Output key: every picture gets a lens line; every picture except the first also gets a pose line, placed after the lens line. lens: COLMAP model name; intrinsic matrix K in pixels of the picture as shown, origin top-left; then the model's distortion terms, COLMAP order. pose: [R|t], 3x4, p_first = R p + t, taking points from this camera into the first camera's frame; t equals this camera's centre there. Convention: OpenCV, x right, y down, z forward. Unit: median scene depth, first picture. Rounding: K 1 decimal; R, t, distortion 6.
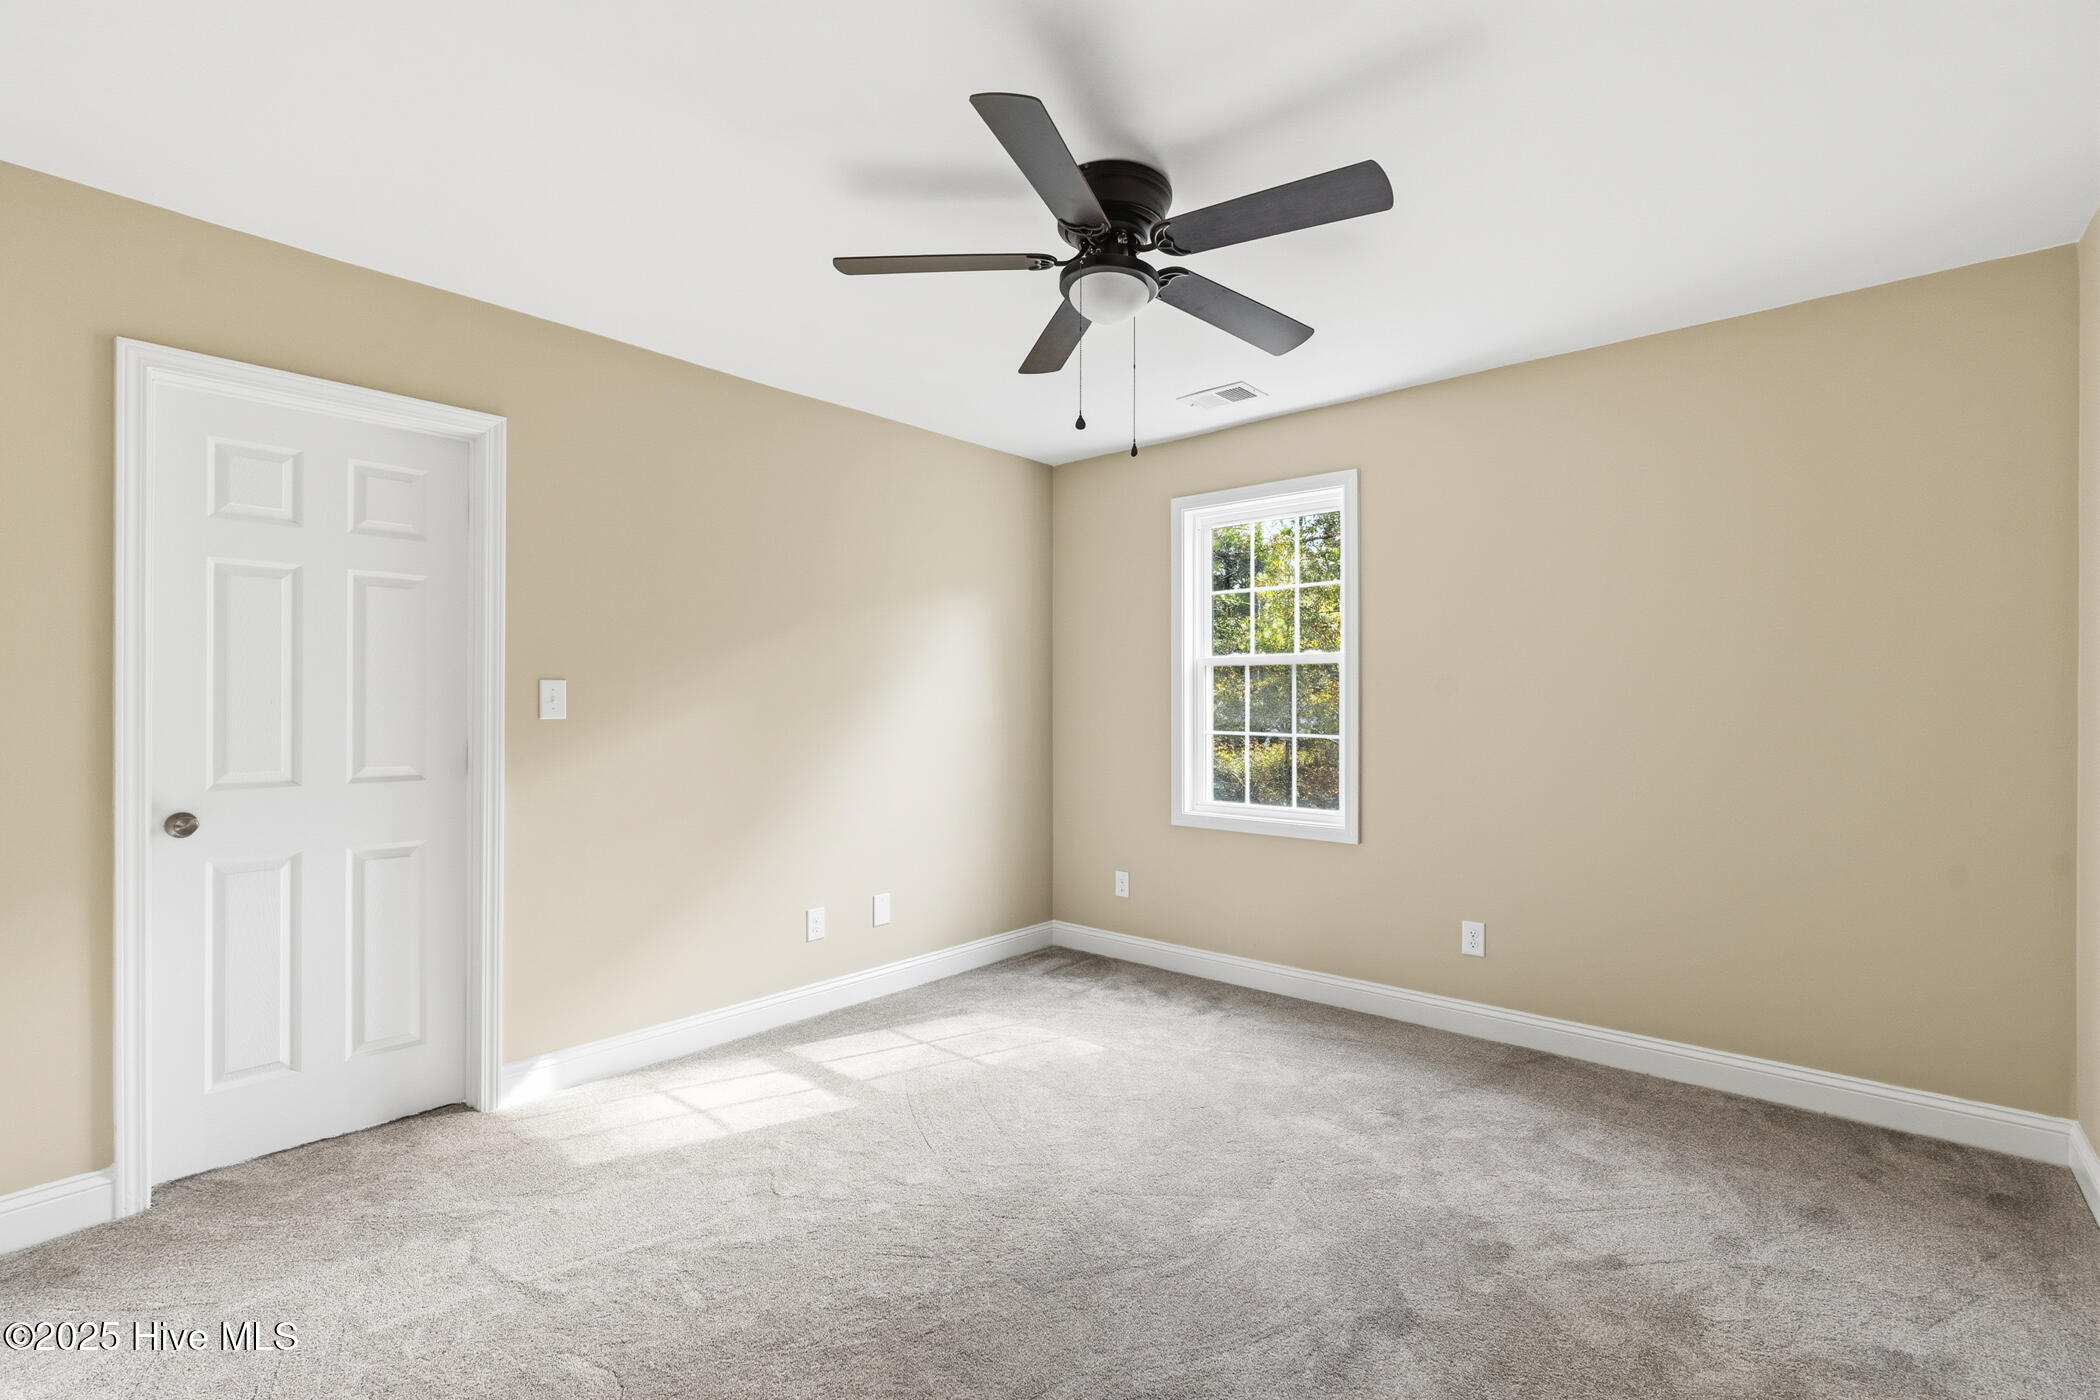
lens RADIAL K [[949.5, 0, 1050.2], [0, 949.5, 686.6], [0, 0, 1]] dist [-0.015813, 0.010648]
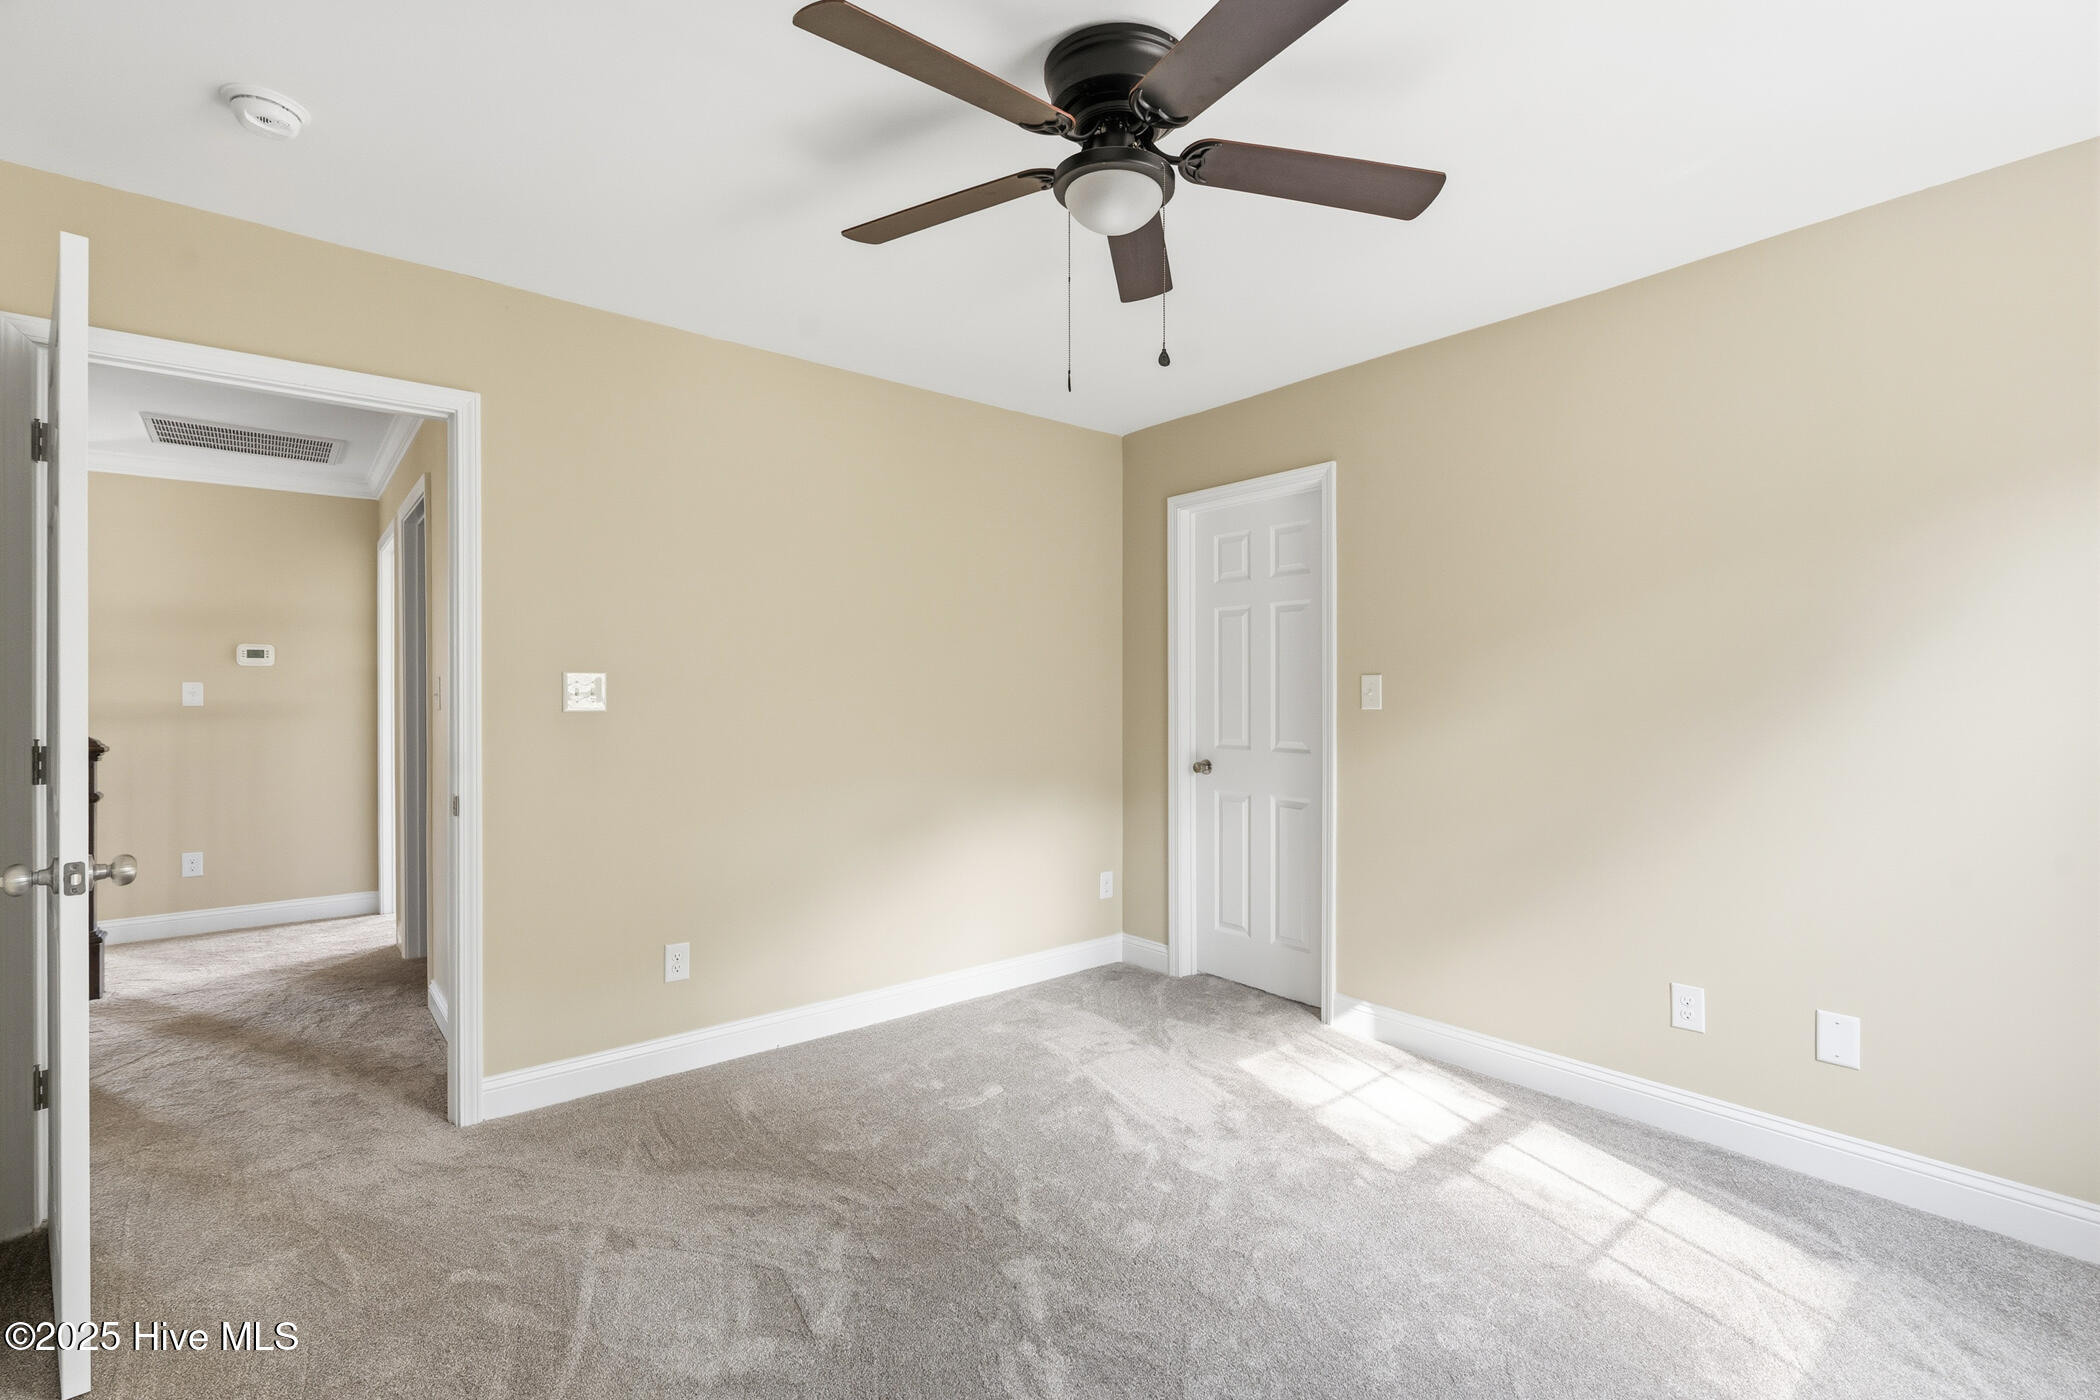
lens RADIAL K [[949.5, 0, 1050.2], [0, 949.5, 686.6], [0, 0, 1]] dist [-0.015813, 0.010648]
pose [[-0.165755, -0.008171, -0.986133, 0.713365], [0.017548, 0.999783, -0.011233, 0.013609], [0.986011, -0.019167, -0.165575, 0.876978]]
